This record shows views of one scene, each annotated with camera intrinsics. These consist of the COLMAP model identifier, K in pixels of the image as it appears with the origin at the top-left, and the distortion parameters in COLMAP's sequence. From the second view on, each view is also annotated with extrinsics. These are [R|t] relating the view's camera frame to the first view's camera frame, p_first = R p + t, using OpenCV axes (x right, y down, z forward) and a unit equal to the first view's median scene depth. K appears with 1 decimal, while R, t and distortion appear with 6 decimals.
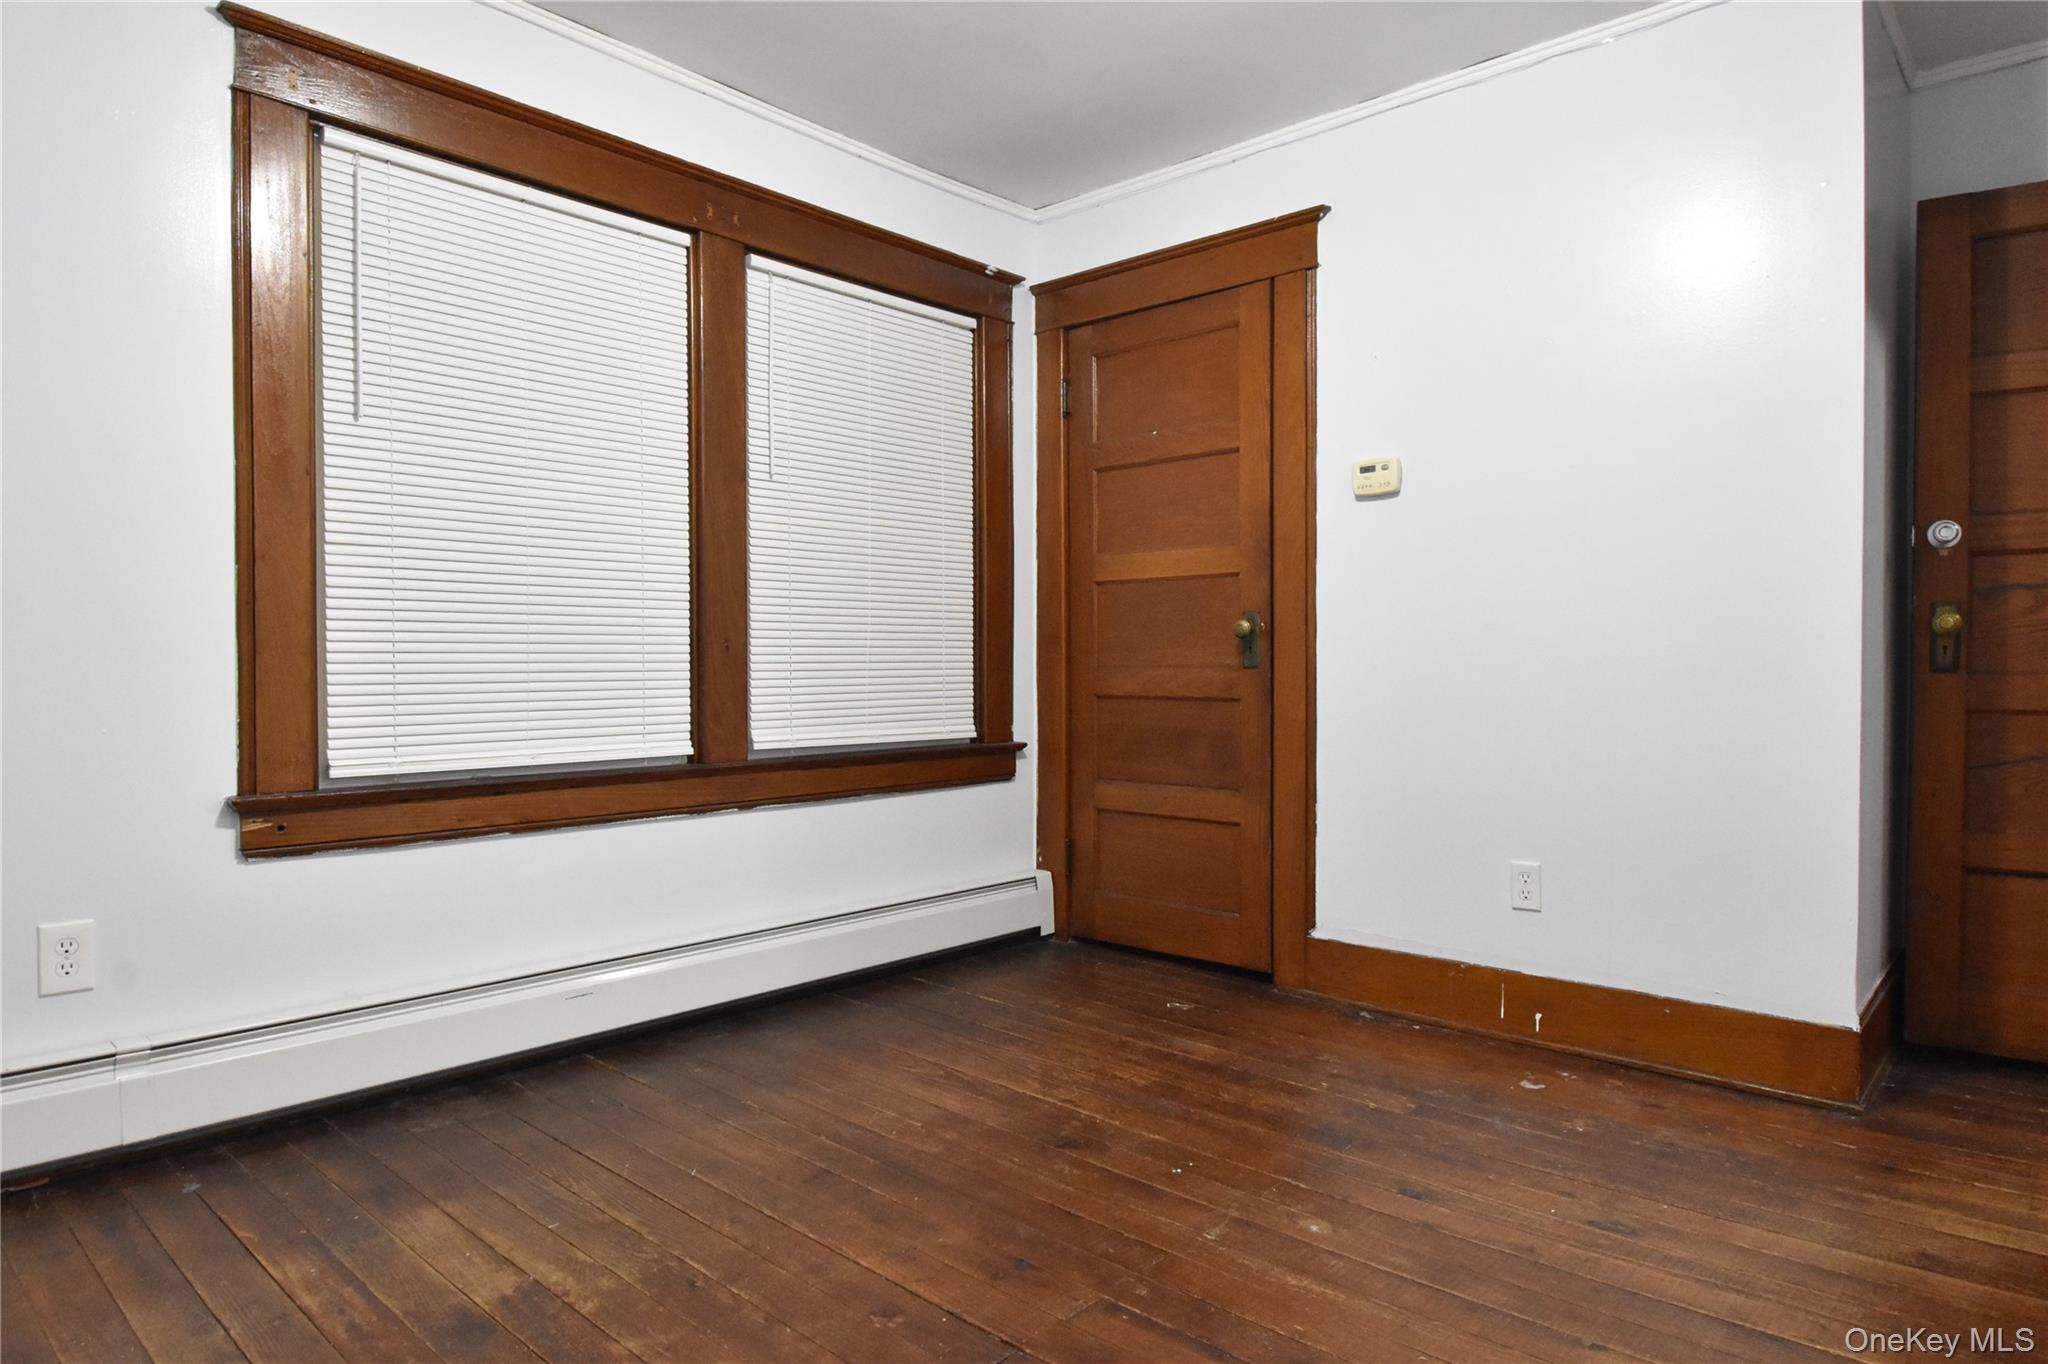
lens RADIAL K [[1187.1, 0, 1024.0], [0, 1187.1, 682.0], [0, 0, 1]] dist [-0.003594, -0.000319]
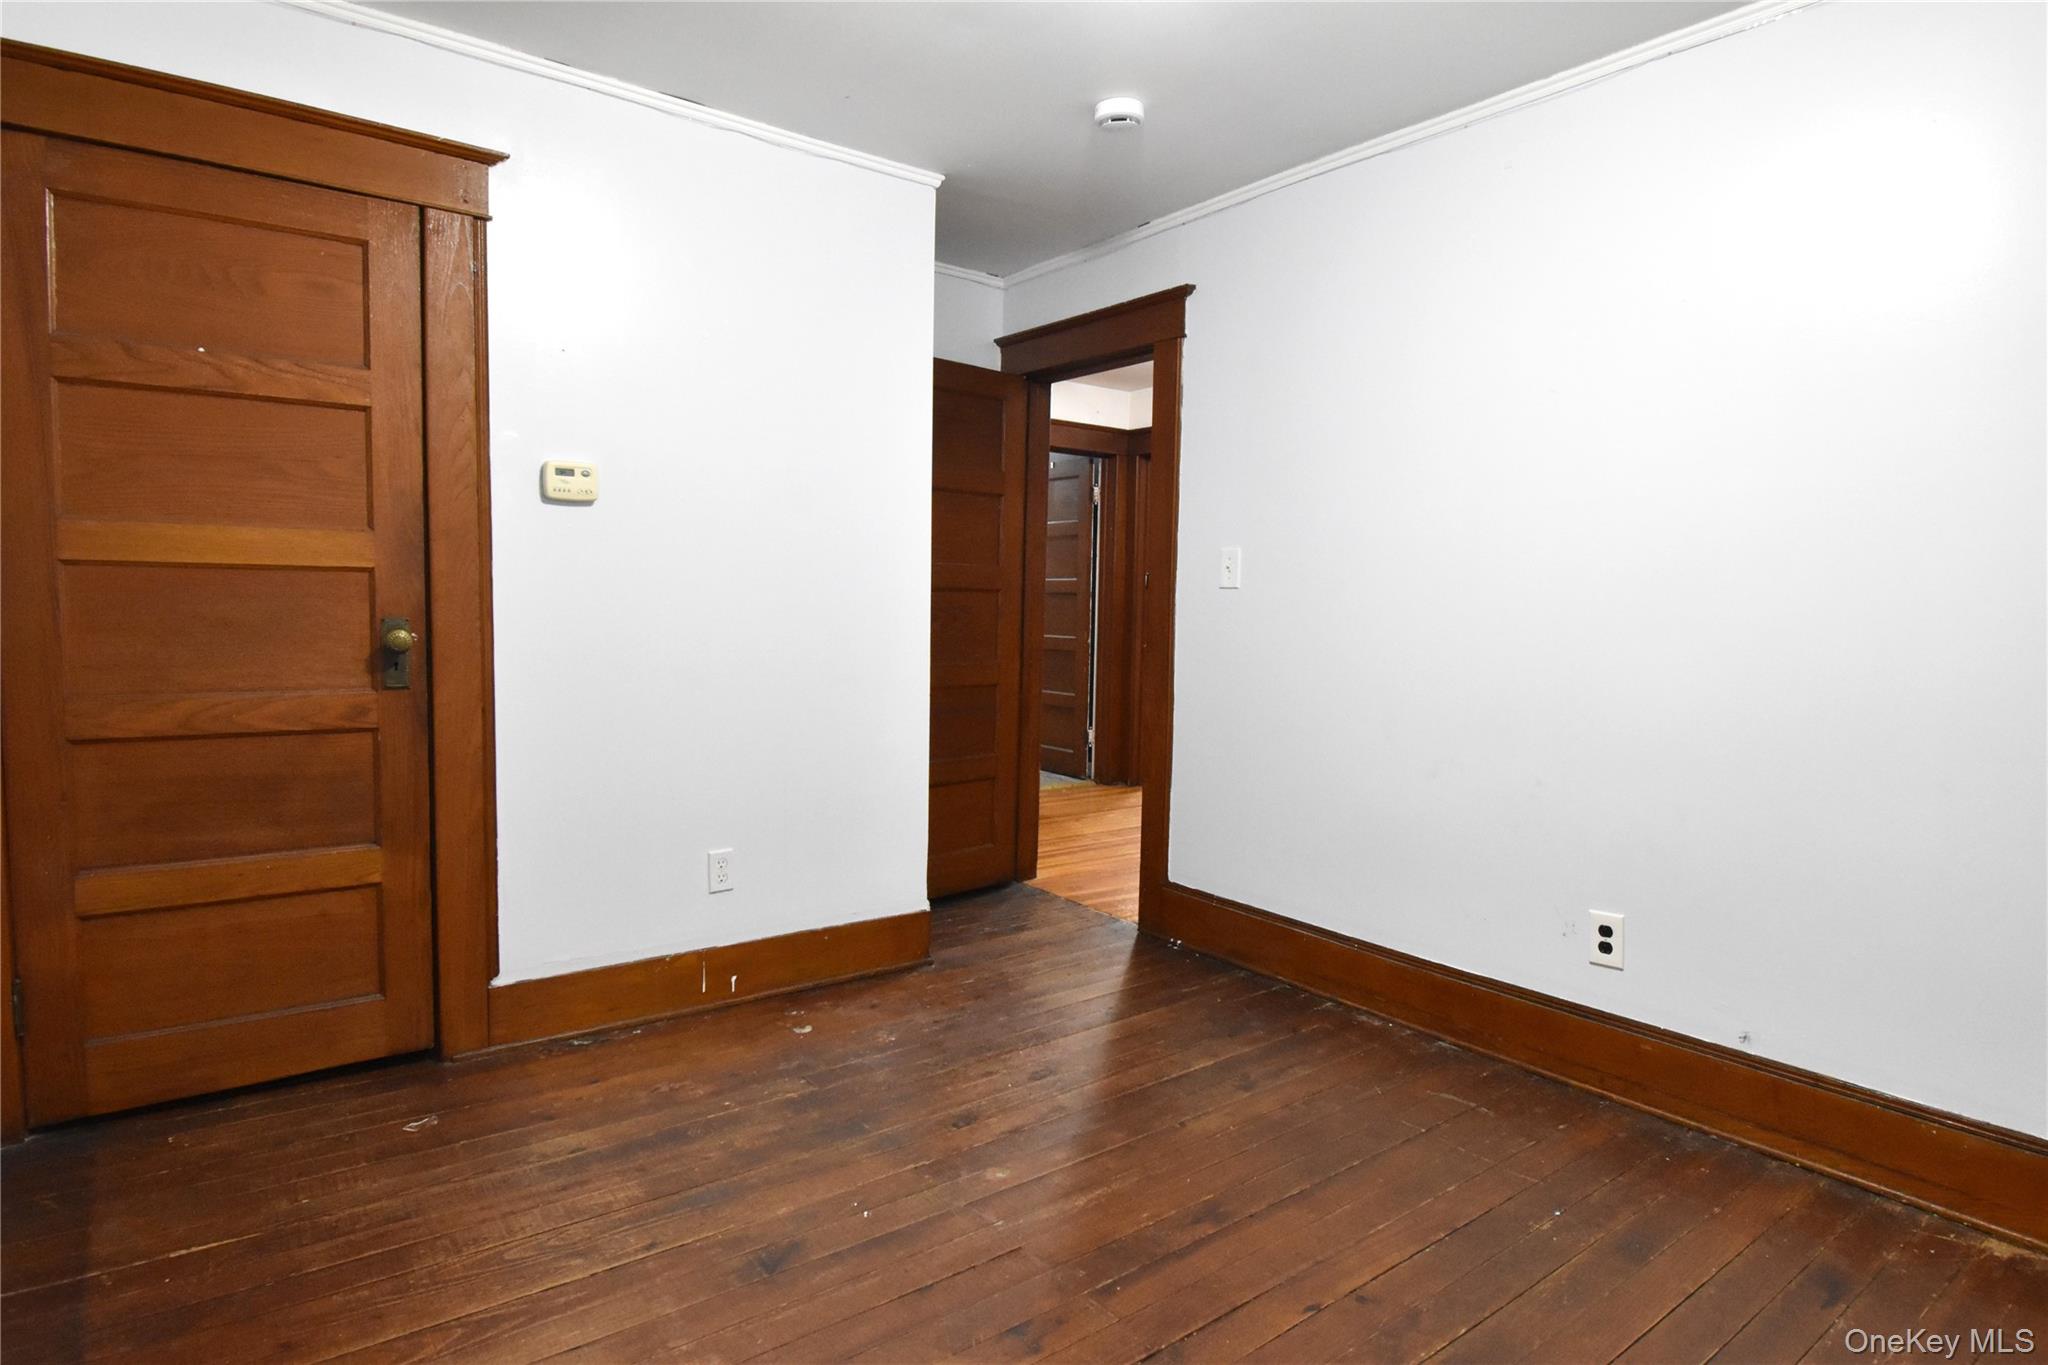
lens RADIAL K [[1133.5, 0, 1032.9], [0, 1133.5, 686.9], [0, 0, 1]] dist [0.010446, -0.024901]
pose [[0.170265, -0.072280, 0.982744, -0.511986], [-0.006668, 0.997199, 0.074498, -0.076269], [-0.985376, -0.019238, 0.169306, 0.462550]]
